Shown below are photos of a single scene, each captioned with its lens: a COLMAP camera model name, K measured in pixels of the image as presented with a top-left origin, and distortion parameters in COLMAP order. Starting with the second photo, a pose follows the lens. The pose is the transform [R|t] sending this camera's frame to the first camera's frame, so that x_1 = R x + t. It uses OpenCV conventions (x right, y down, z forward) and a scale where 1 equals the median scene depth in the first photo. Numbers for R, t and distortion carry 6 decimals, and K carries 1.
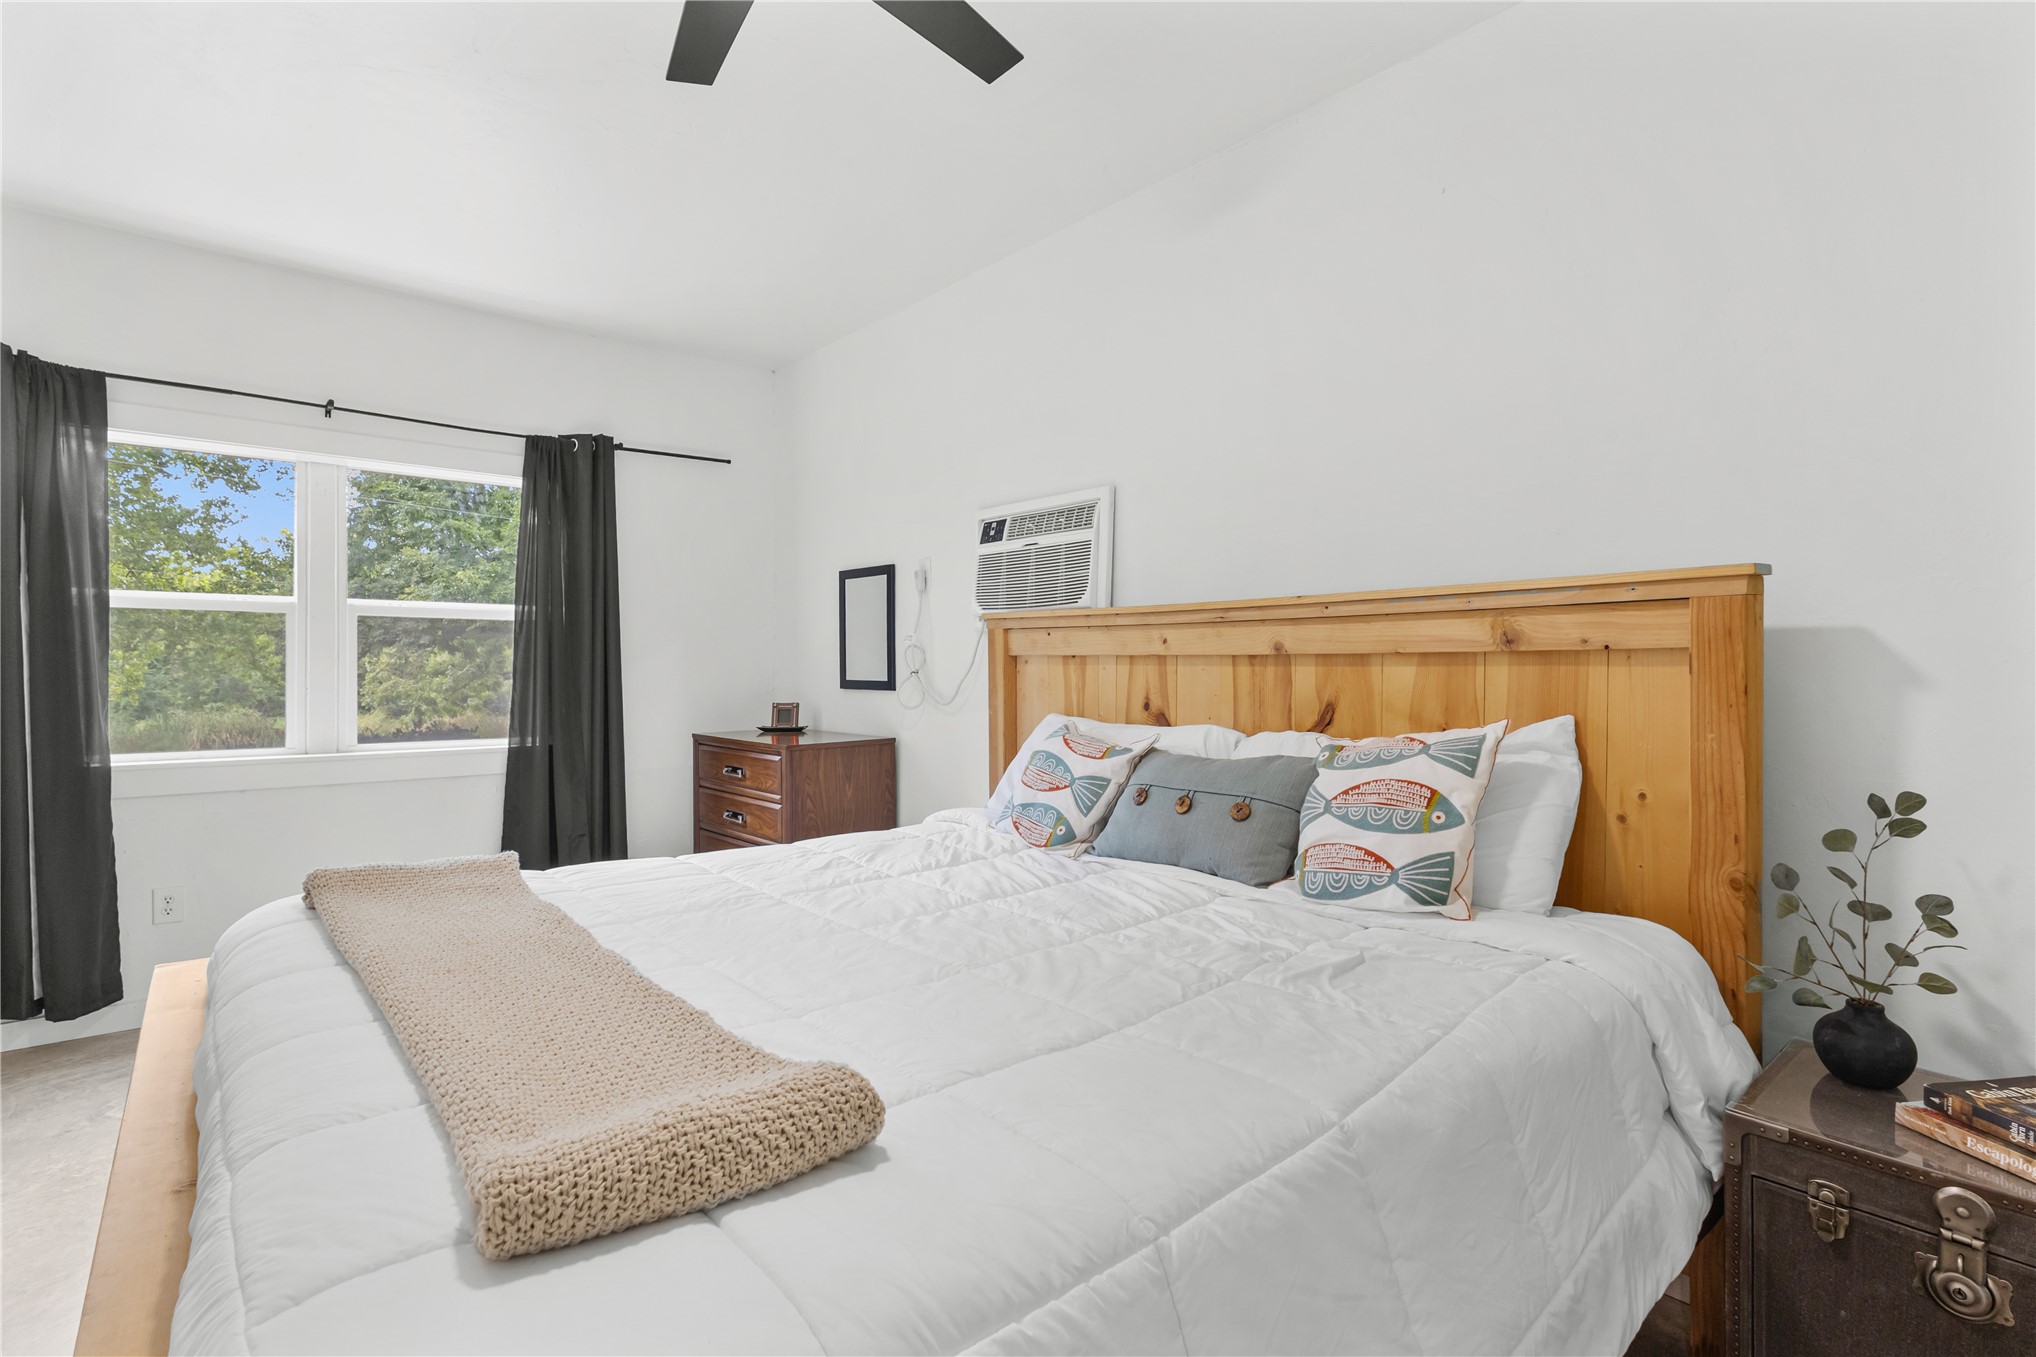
lens RADIAL K [[955.5, 0, 1015.4], [0, 955.5, 681.7], [0, 0, 1]] dist [-0.000583, 0.000410]
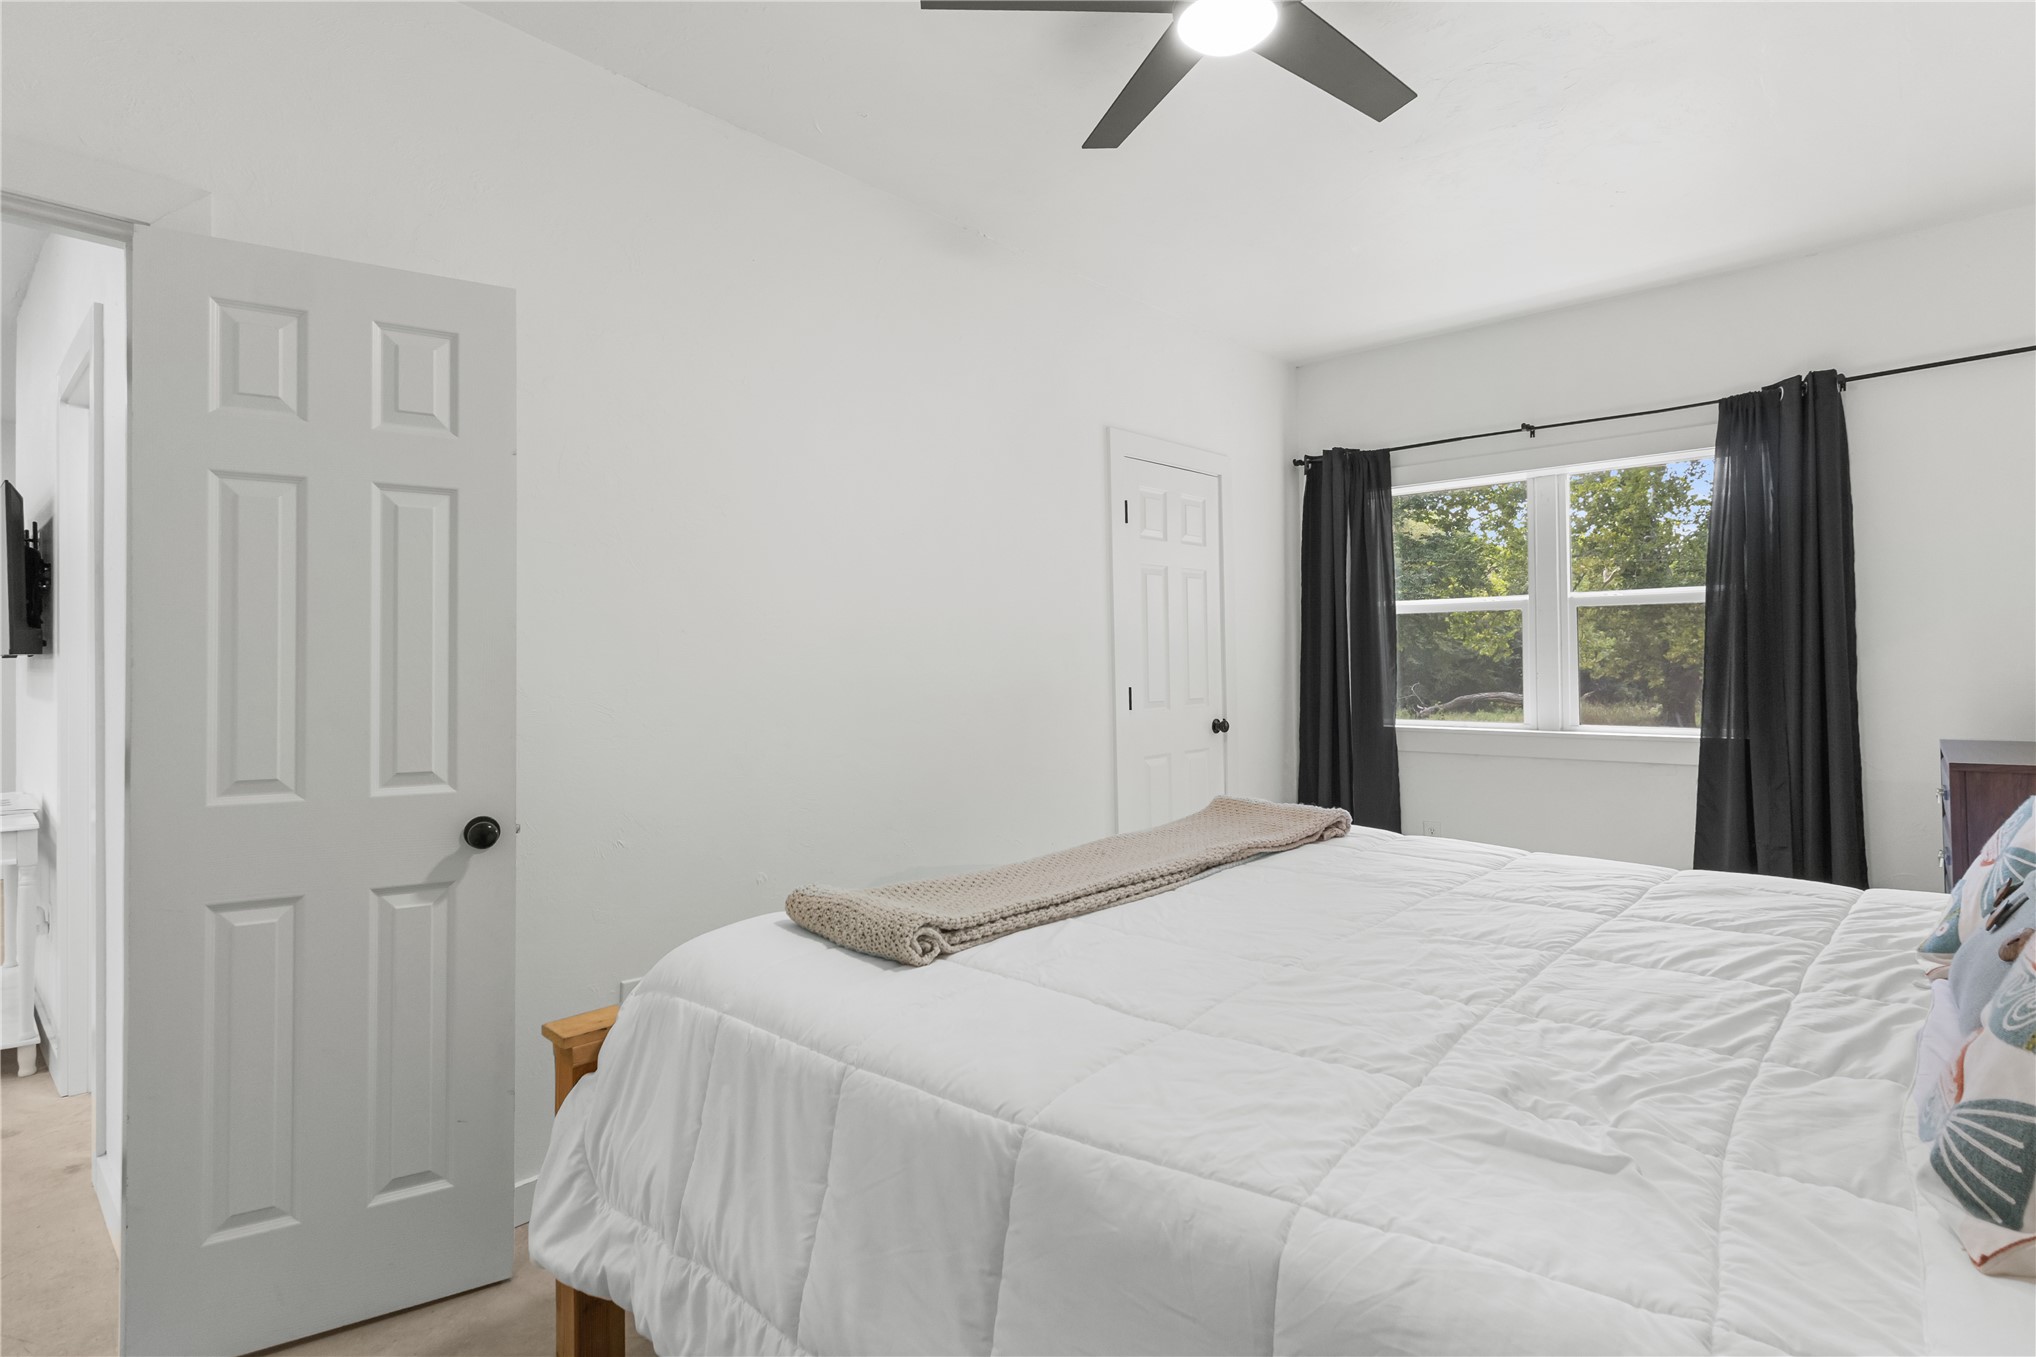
lens RADIAL K [[955.5, 0, 1015.4], [0, 955.5, 681.7], [0, 0, 1]] dist [-0.000583, 0.000410]
pose [[0.154192, 0.019229, -0.987854, 0.338875], [0.000227, 0.999810, 0.019498, -0.005536], [0.988041, -0.003231, 0.154158, 0.216363]]
